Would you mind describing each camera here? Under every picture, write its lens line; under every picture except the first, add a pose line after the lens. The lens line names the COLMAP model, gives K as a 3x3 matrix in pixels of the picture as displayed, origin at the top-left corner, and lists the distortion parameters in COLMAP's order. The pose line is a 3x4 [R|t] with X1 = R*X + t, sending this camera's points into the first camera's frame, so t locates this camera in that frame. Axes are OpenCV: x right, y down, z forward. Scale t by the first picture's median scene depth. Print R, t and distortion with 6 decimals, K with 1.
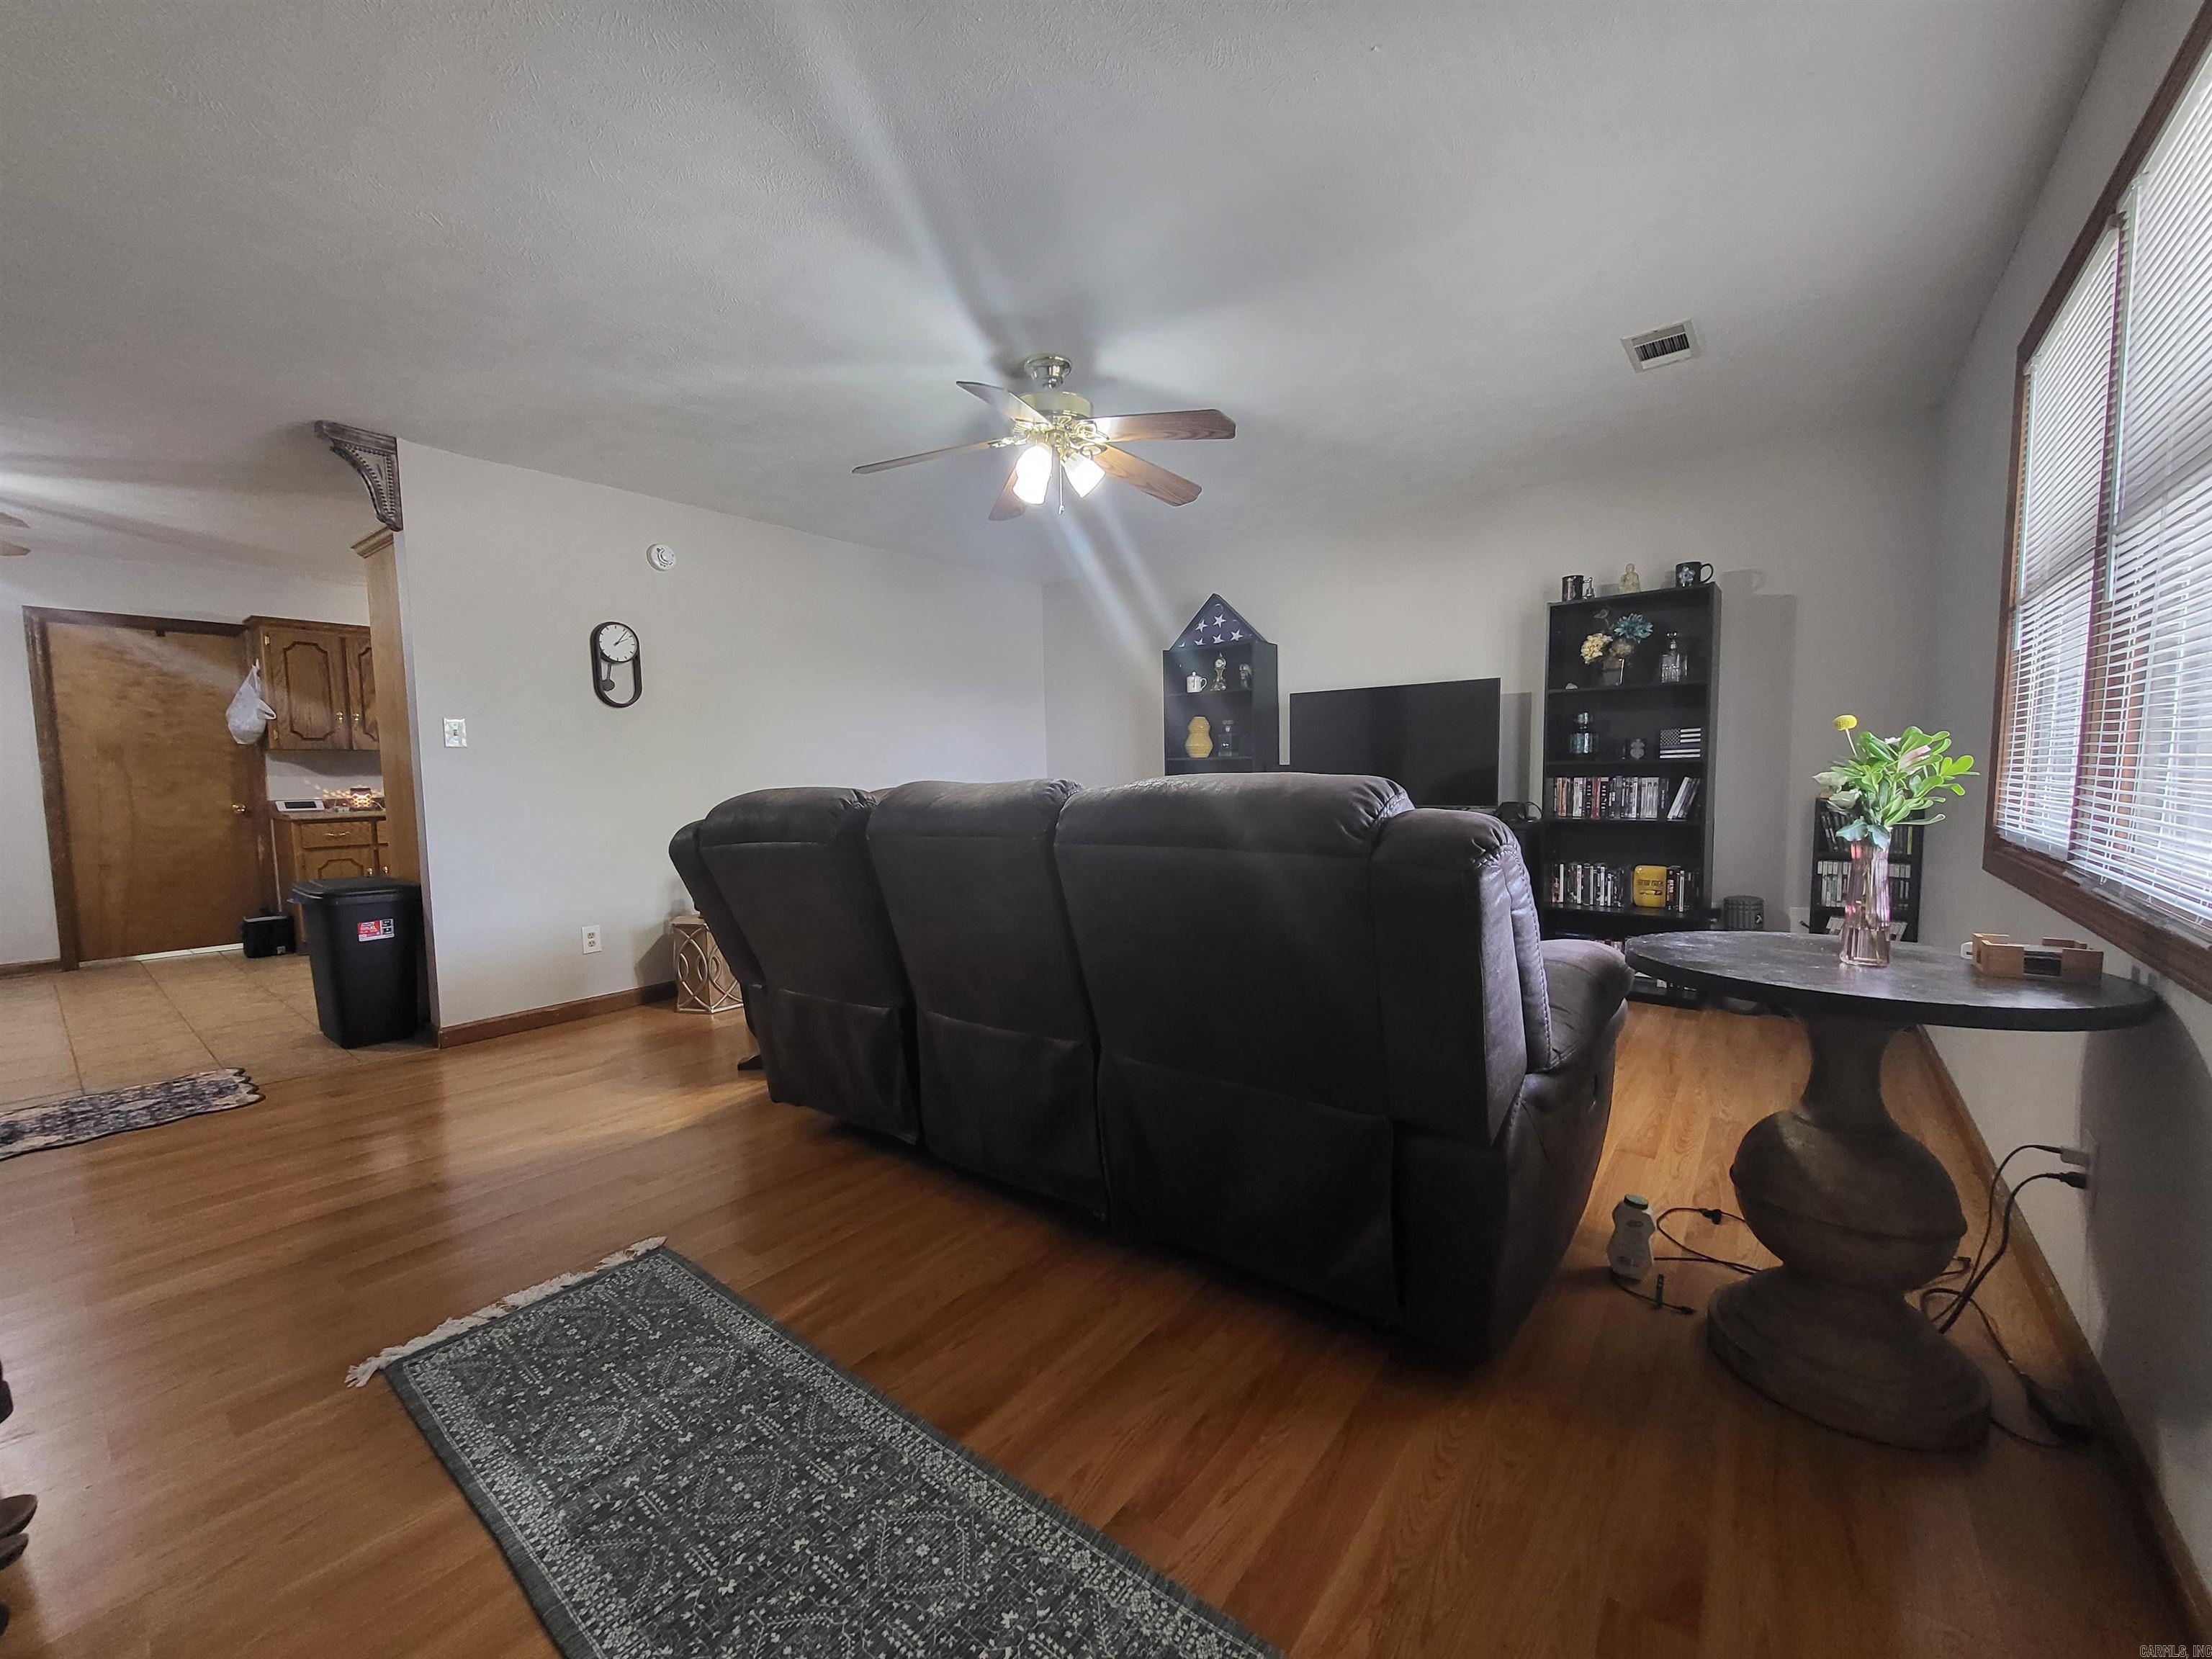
lens RADIAL K [[885.8, 0, 1116.8], [0, 885.8, 835.5], [0, 0, 1]] dist [0.001060, -0.000341]
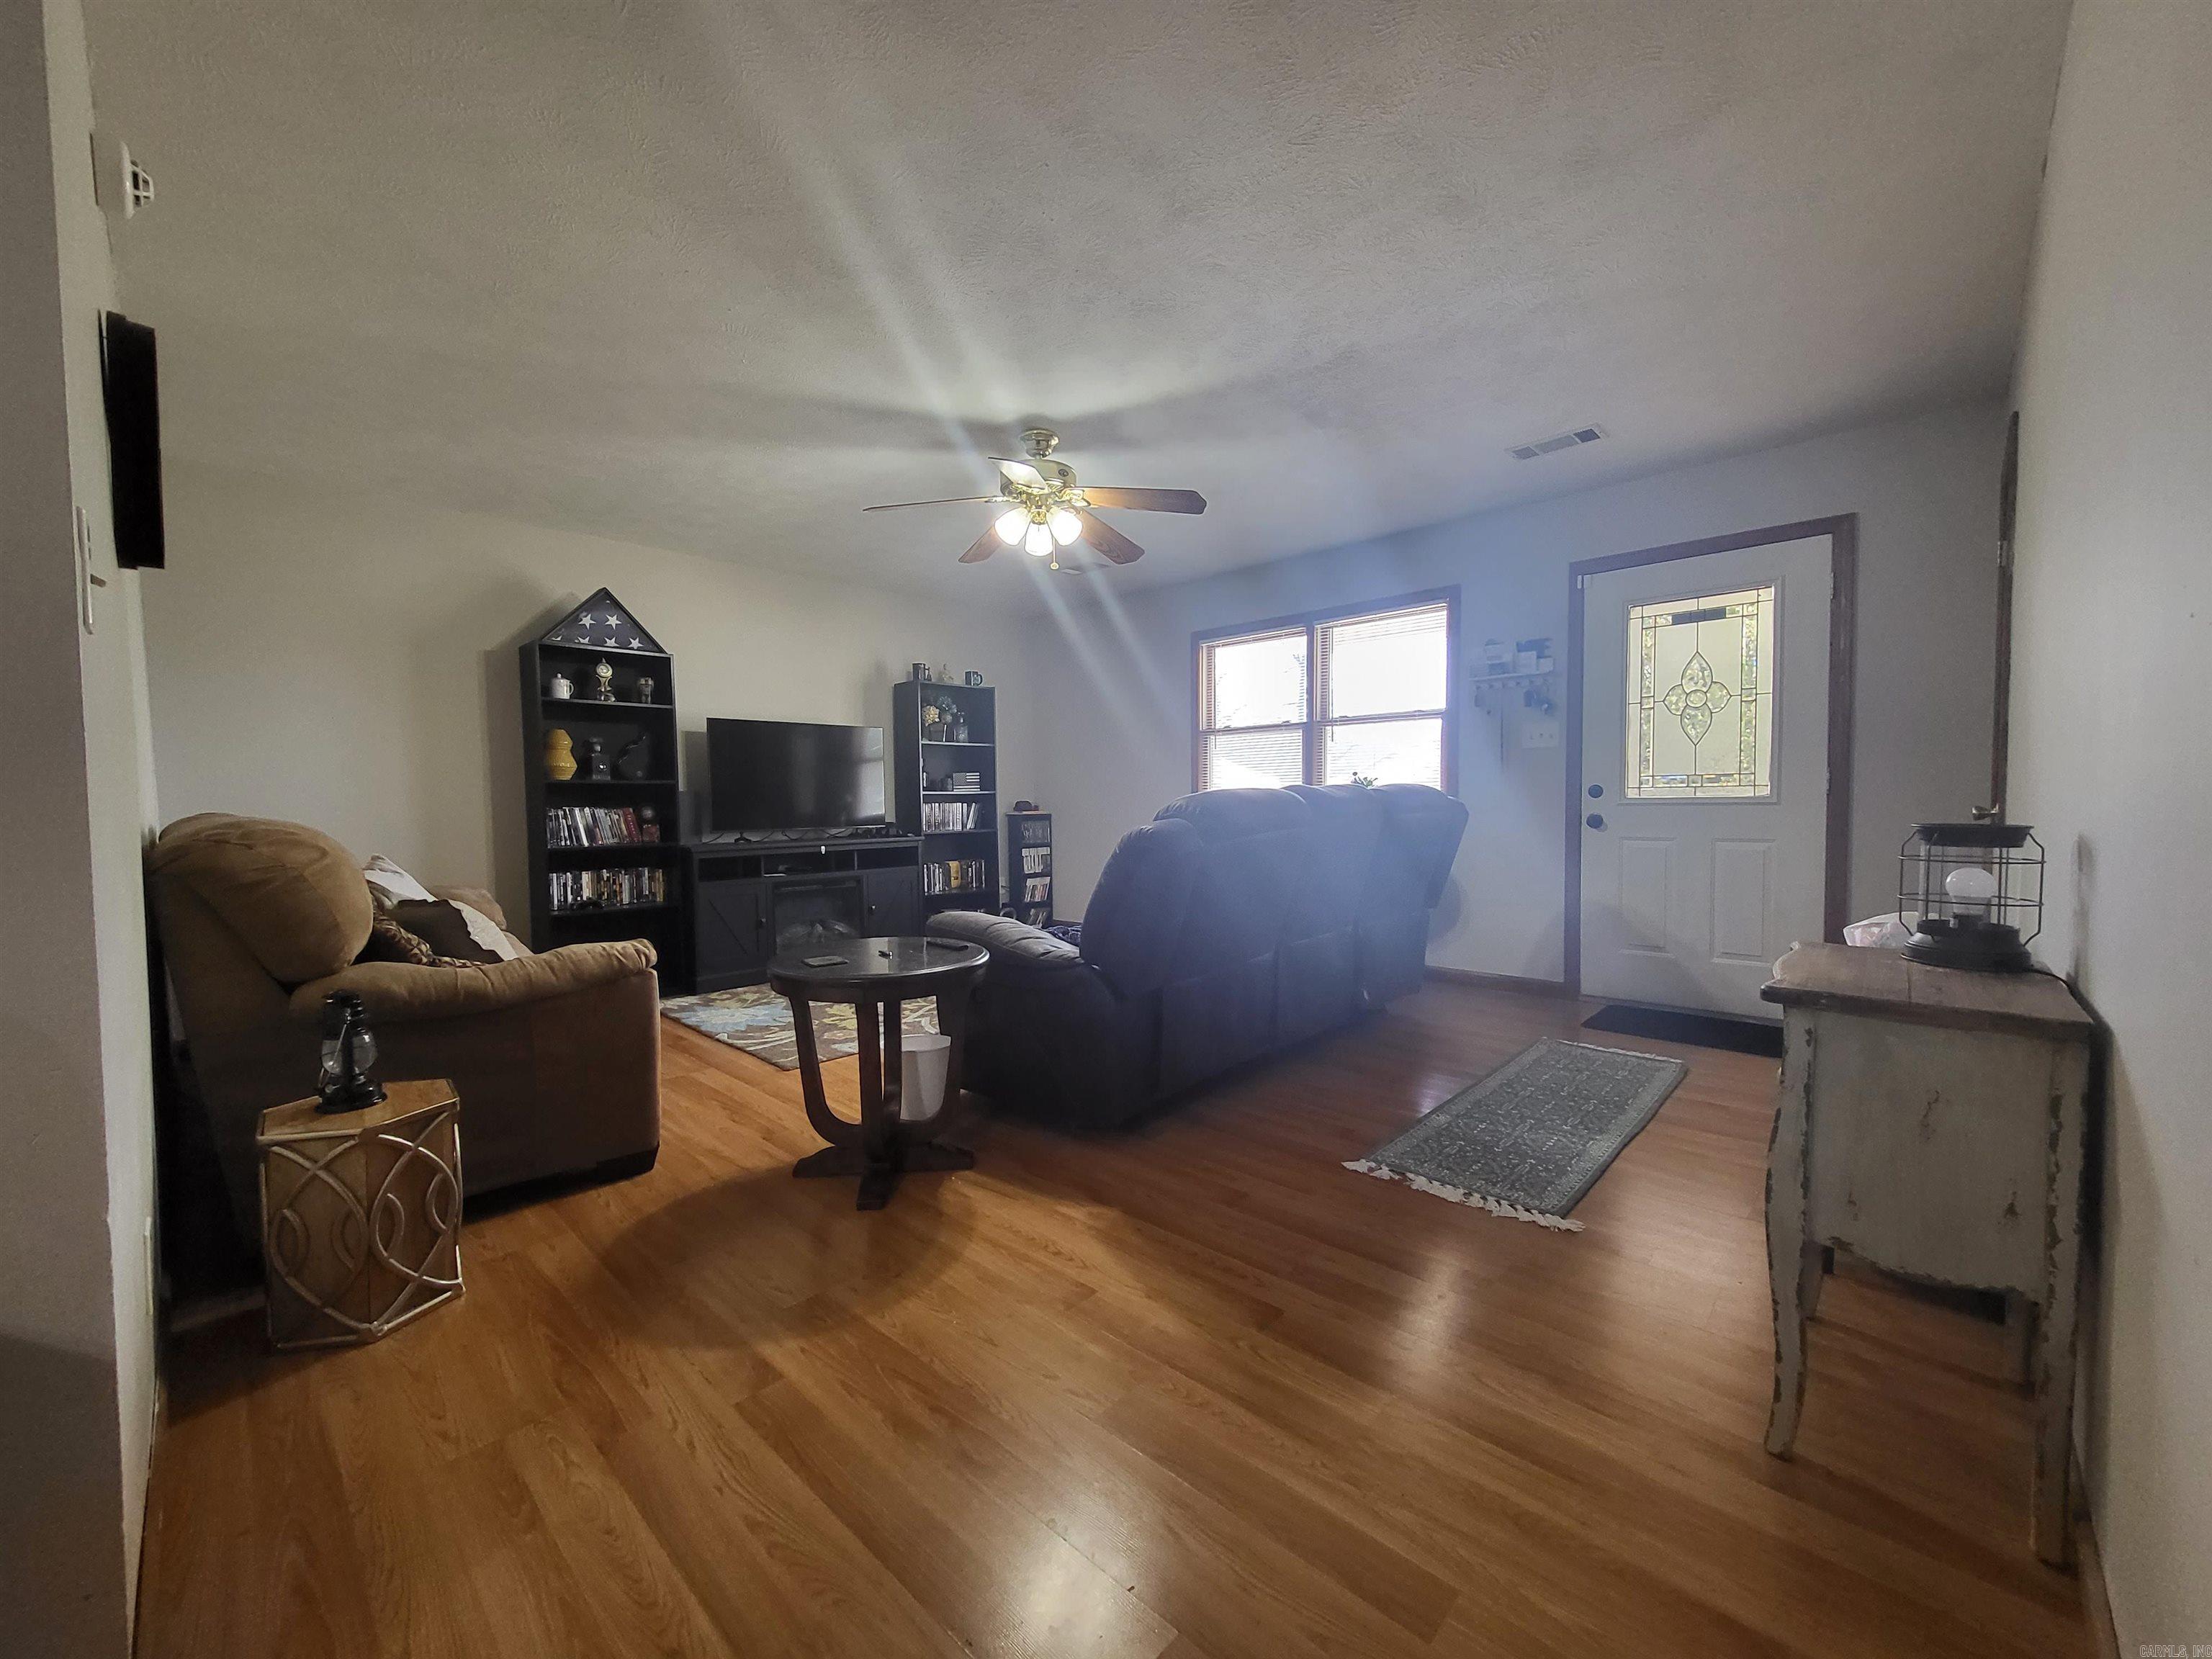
lens RADIAL K [[857.3, 0, 1100.2], [0, 857.3, 833.3], [0, 0, 1]] dist [0.000612, 0.000066]
pose [[0.093339, -0.019829, 0.995437, -0.649335], [0.082630, 0.996507, 0.012102, -0.009691], [-0.992200, 0.081123, 0.094652, 0.459341]]
